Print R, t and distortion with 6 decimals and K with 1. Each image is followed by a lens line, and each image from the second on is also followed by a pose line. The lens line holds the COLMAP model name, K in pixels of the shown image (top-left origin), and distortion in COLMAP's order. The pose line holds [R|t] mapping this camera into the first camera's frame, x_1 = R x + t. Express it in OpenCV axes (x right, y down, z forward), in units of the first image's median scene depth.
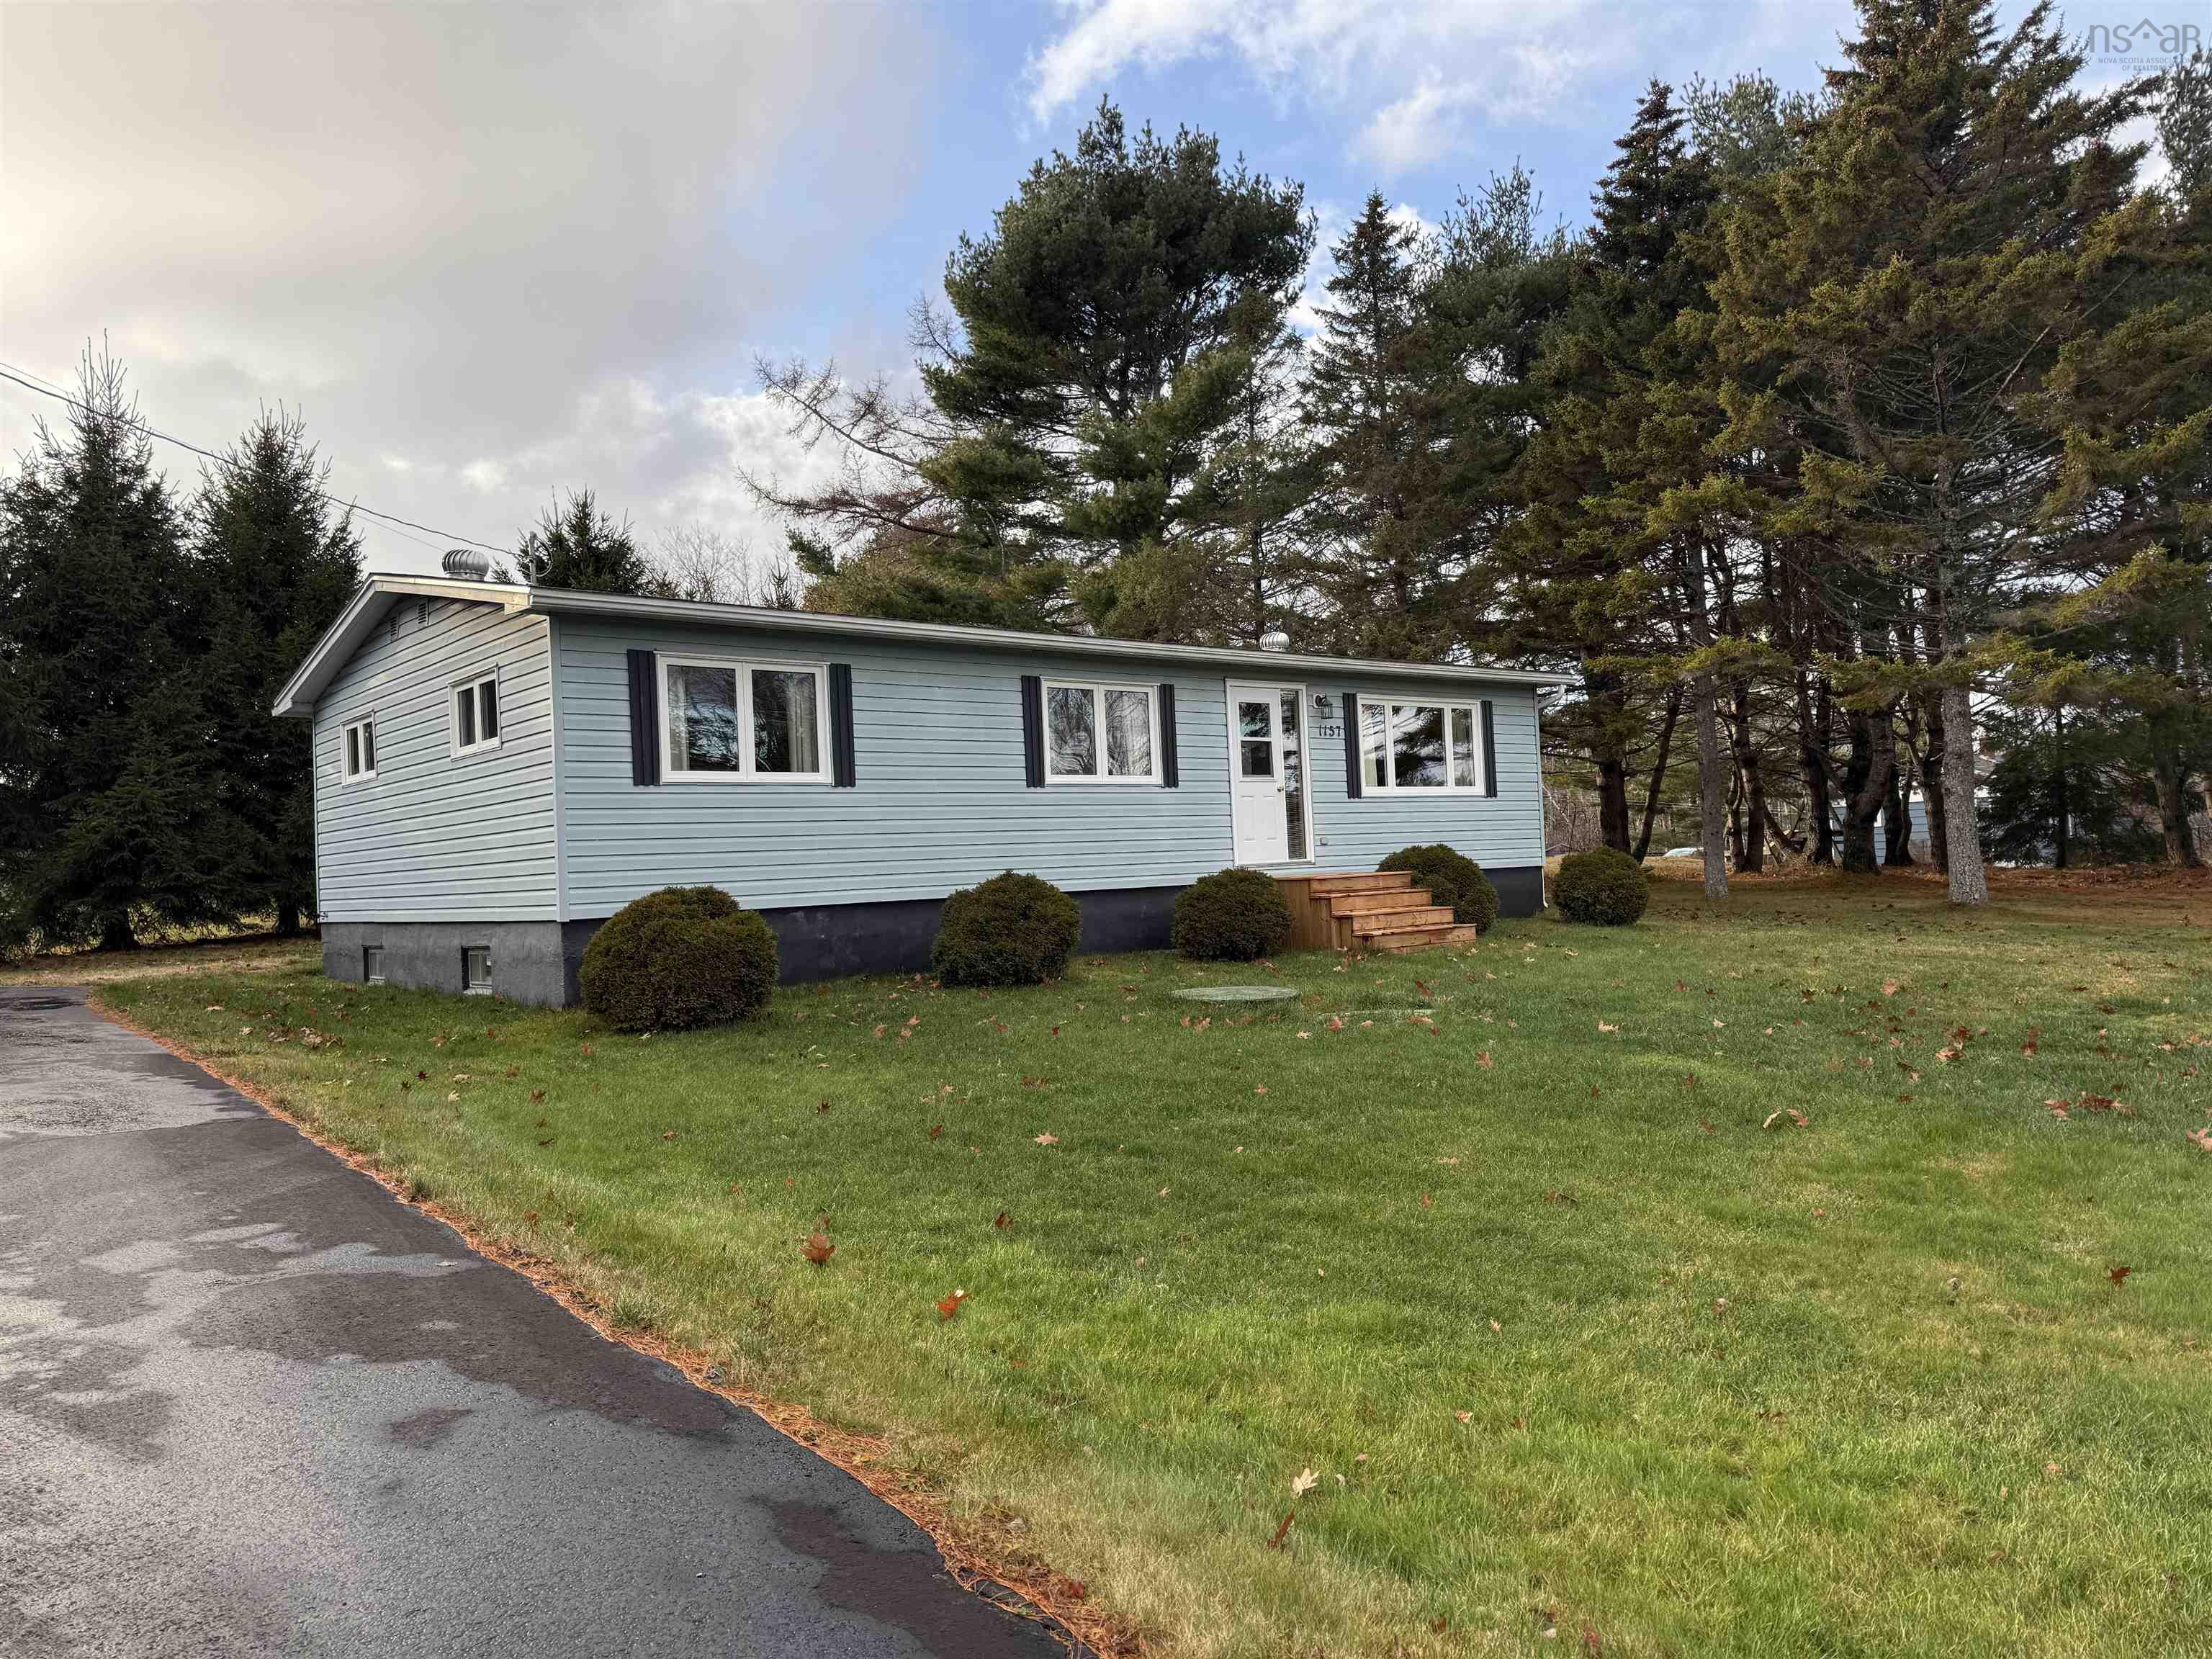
lens RADIAL K [[1558.2, 0, 1121.5], [0, 1558.2, 822.5], [0, 0, 1]] dist [0.024361, -0.002557]
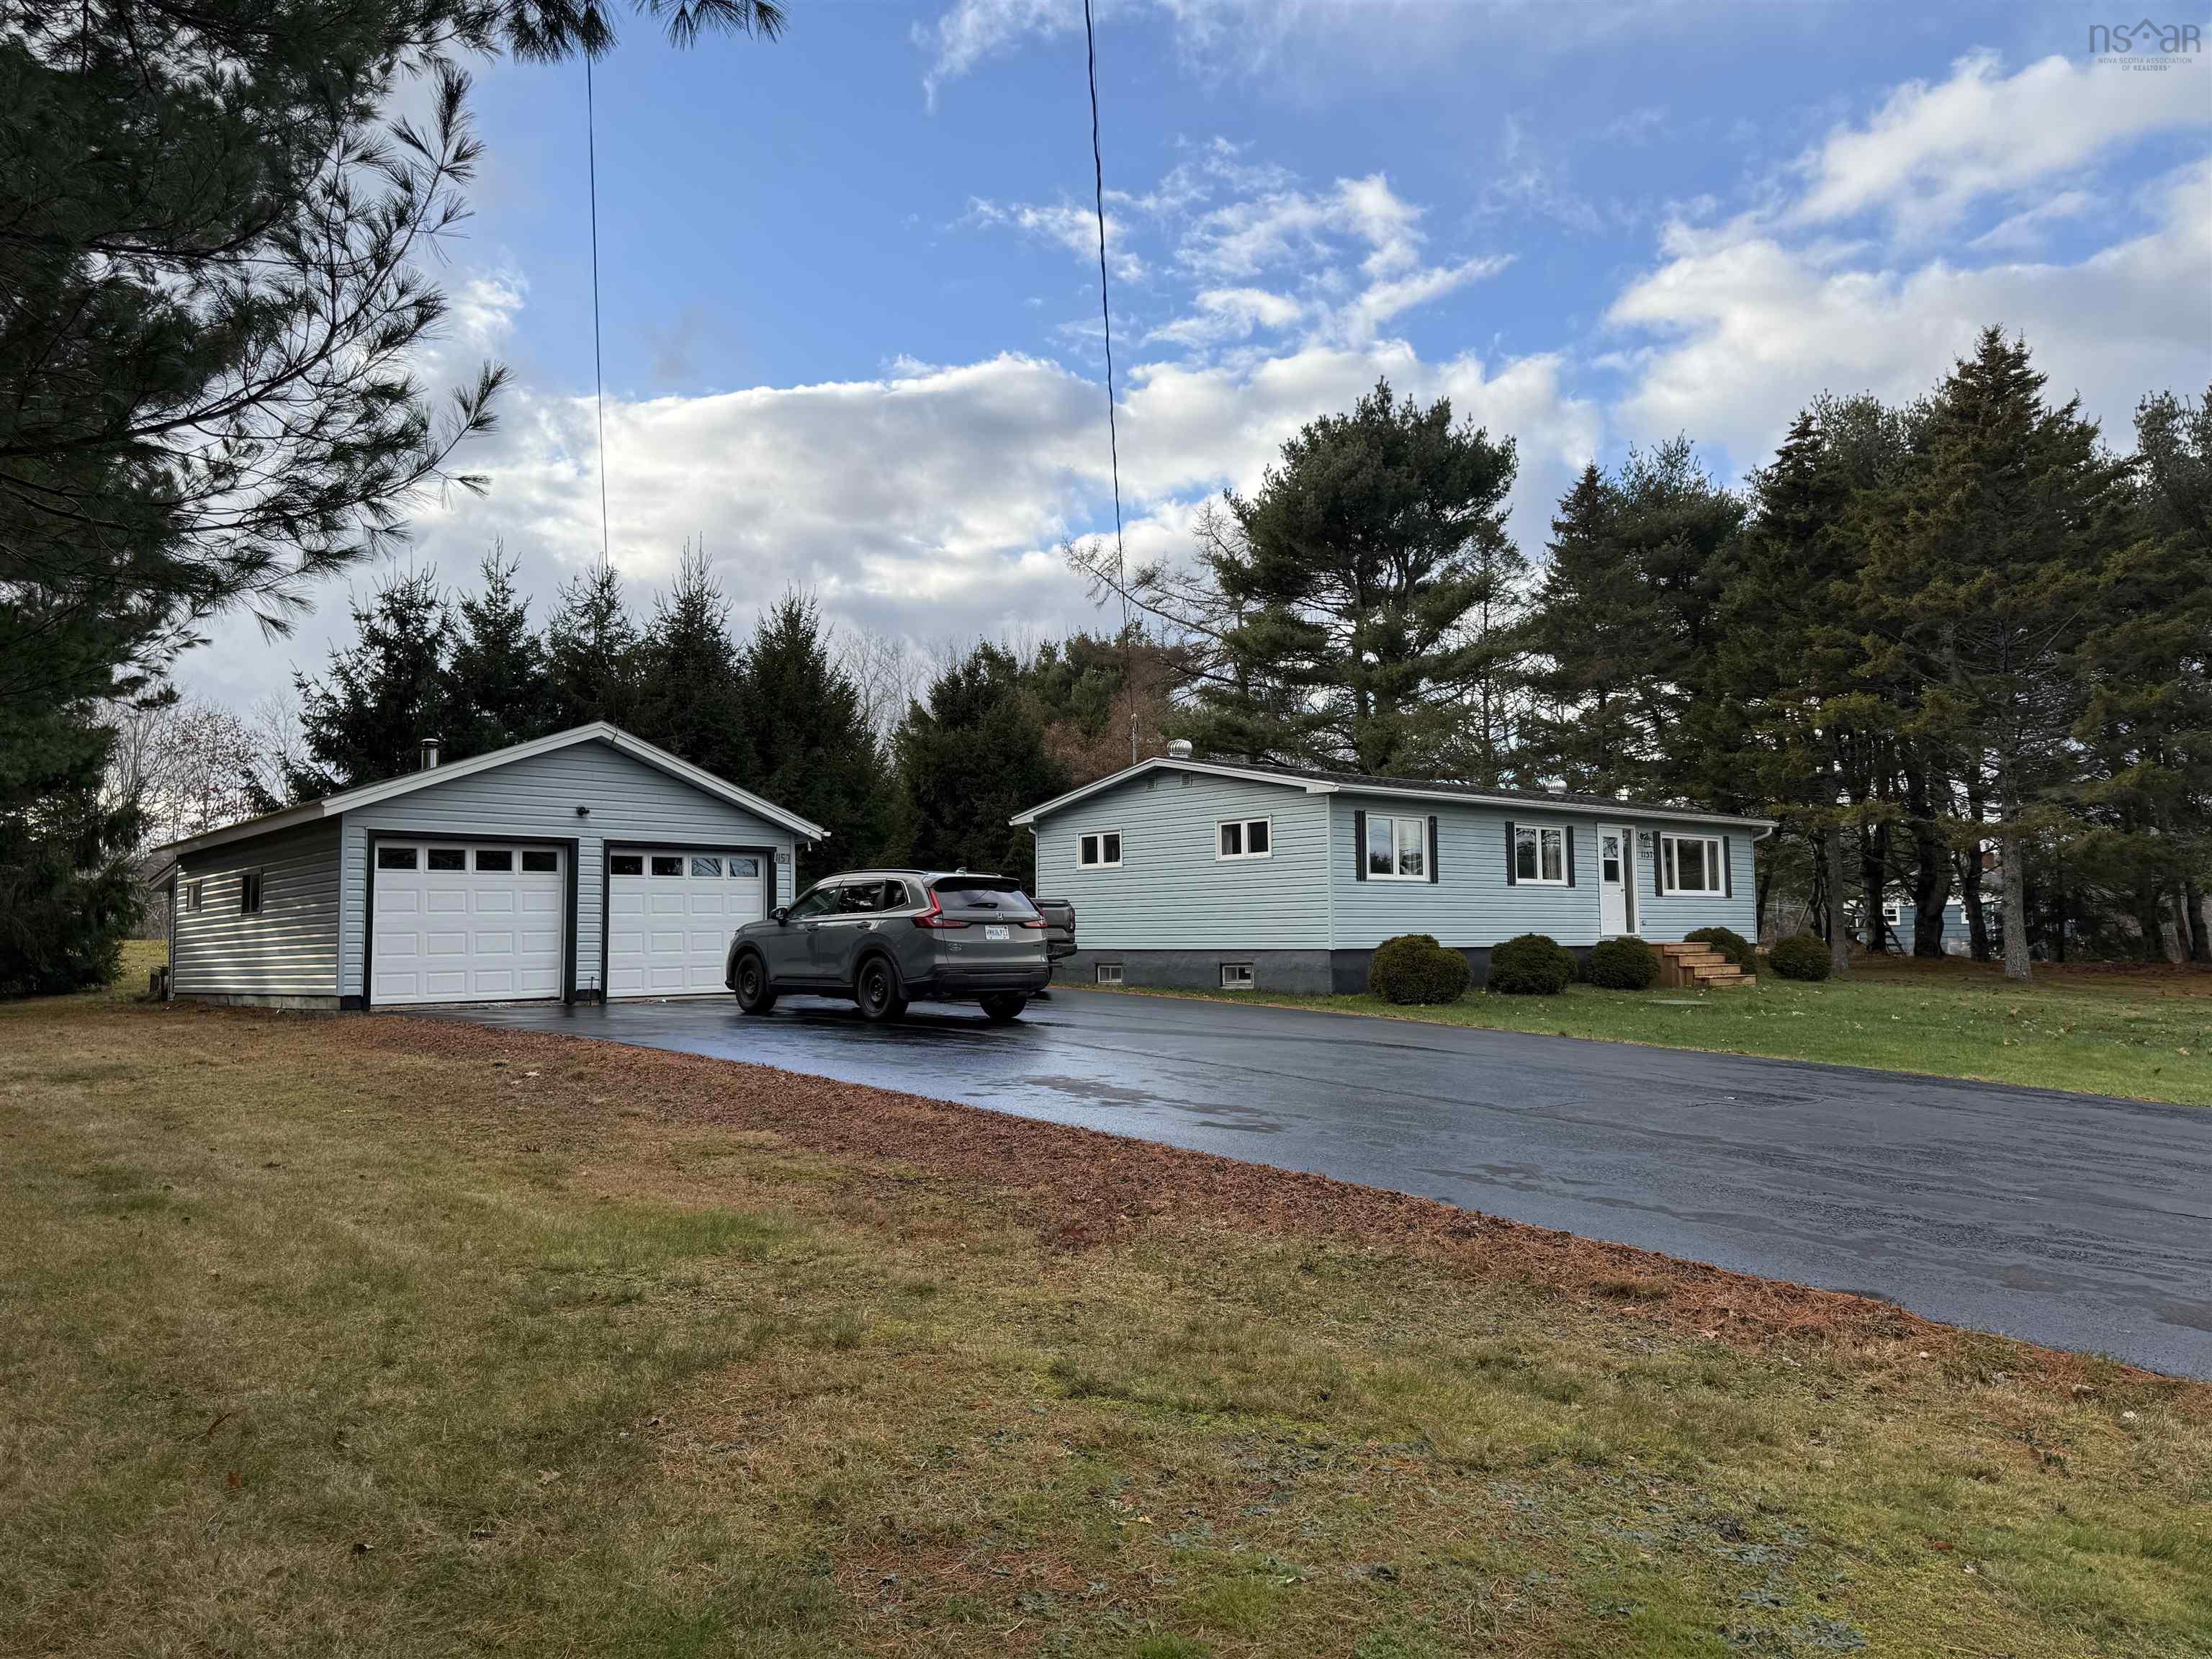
lens RADIAL K [[1512.3, 0, 1106.0], [0, 1512.3, 829.5], [0, 0, 1]] dist [0.007347, -0.006102]
pose [[0.999379, 0.034505, -0.007162, -0.368030], [-0.034782, 0.998470, -0.042990, 0.002101], [0.005668, 0.043213, 0.999050, -0.514721]]
